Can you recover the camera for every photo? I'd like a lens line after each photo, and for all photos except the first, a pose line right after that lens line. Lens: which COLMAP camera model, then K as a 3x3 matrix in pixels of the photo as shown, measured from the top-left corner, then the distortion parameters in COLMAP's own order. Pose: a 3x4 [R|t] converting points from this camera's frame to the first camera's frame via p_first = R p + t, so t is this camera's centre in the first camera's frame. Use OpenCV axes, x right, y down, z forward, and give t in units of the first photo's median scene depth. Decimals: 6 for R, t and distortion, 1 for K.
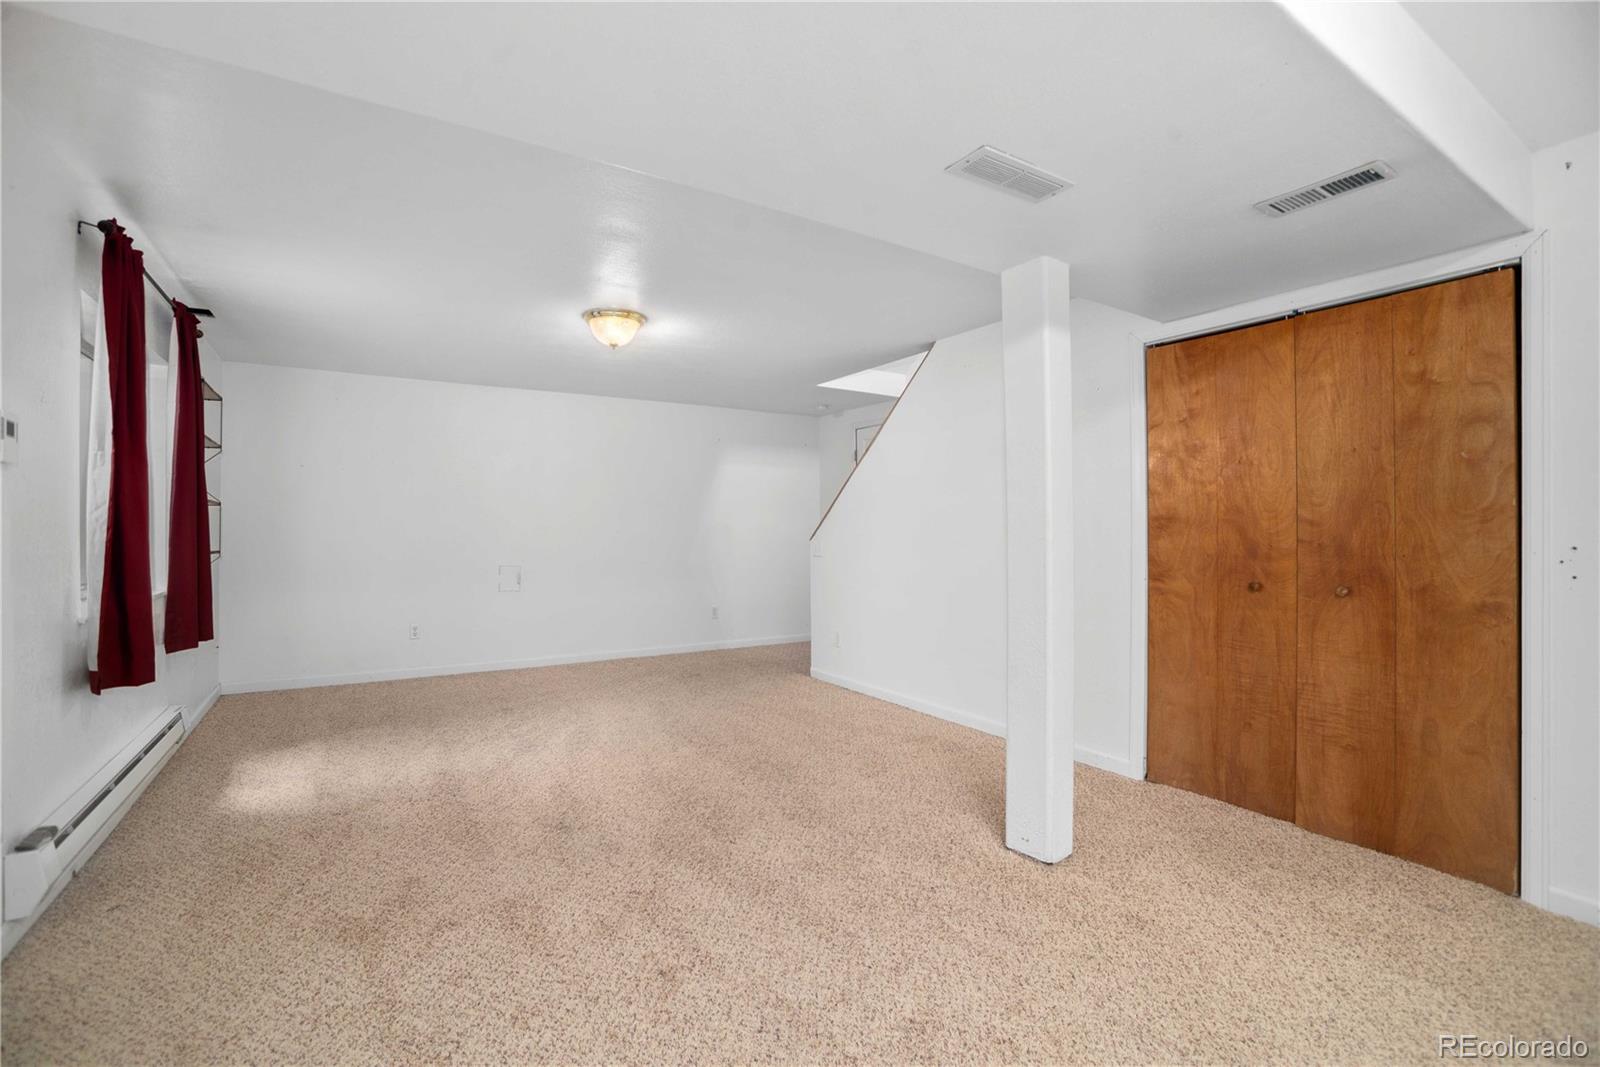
lens RADIAL K [[701.2, 0, 800.0], [0, 701.2, 533.5], [0, 0, 1]] dist [-0.064786, 0.023101]
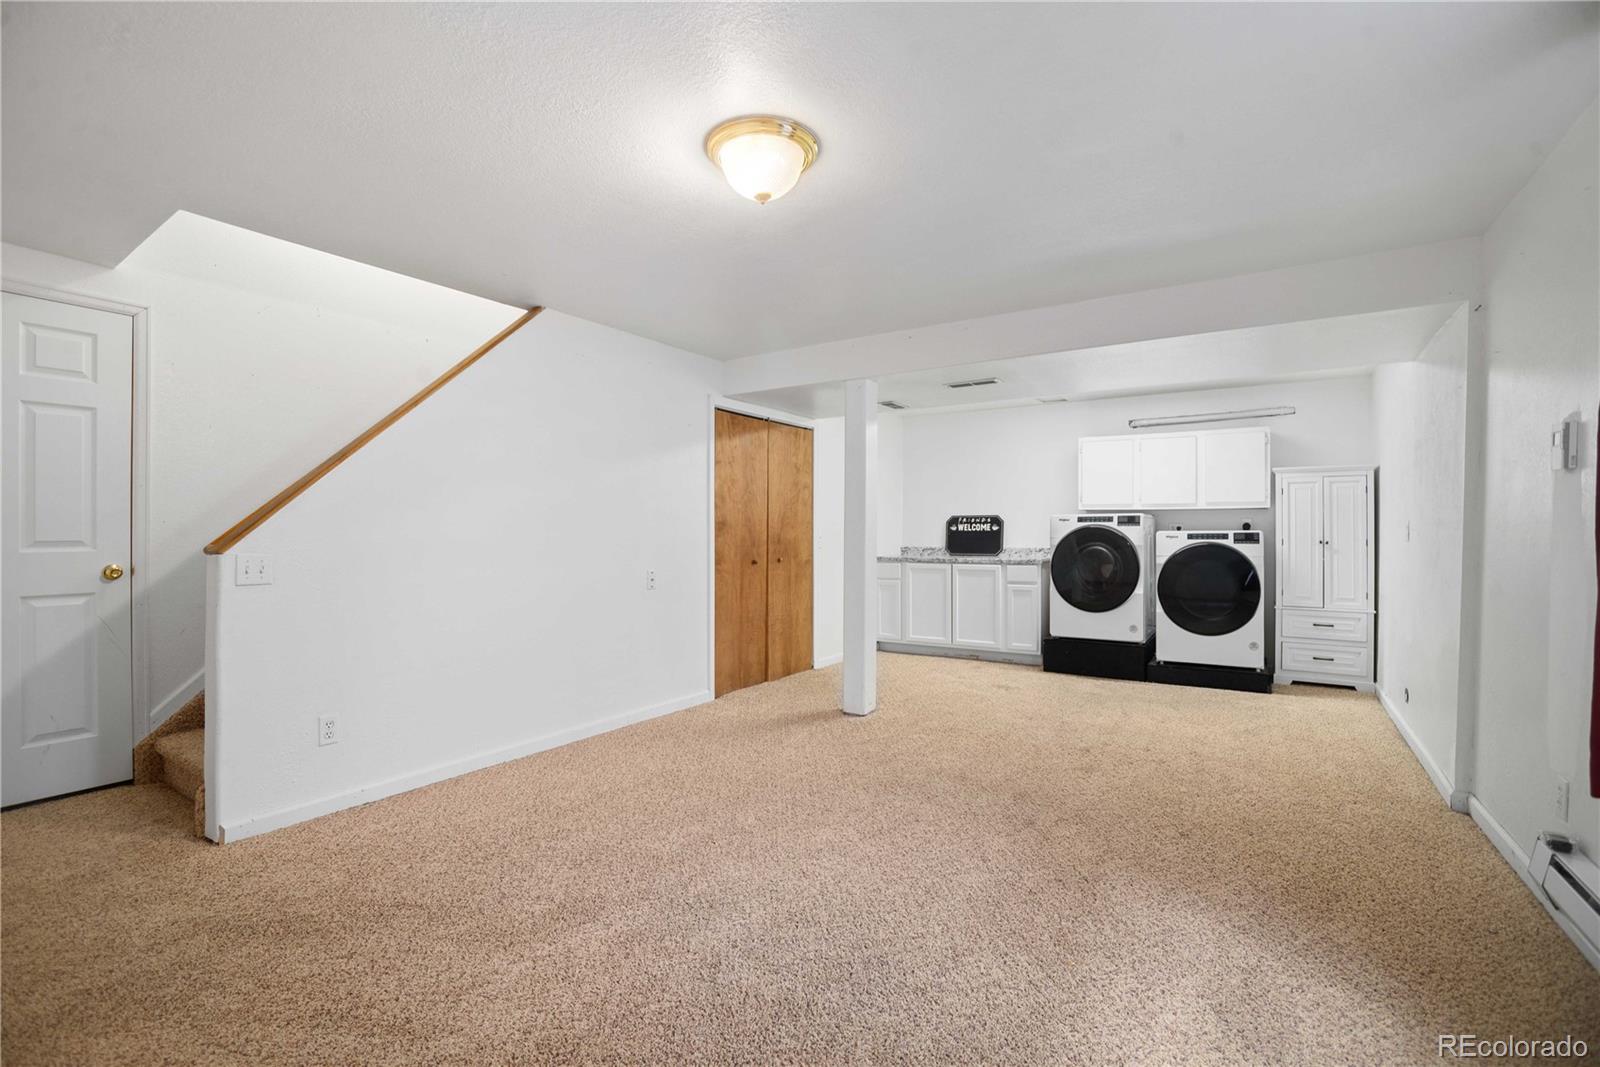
lens RADIAL K [[701.2, 0, 800.0], [0, 701.2, 533.5], [0, 0, 1]] dist [-0.064786, 0.023101]
pose [[-0.406676, -0.006168, 0.913552, -1.055392], [-0.001222, 0.999980, 0.006207, -0.009459], [-0.913572, 0.001408, -0.406675, 1.603928]]
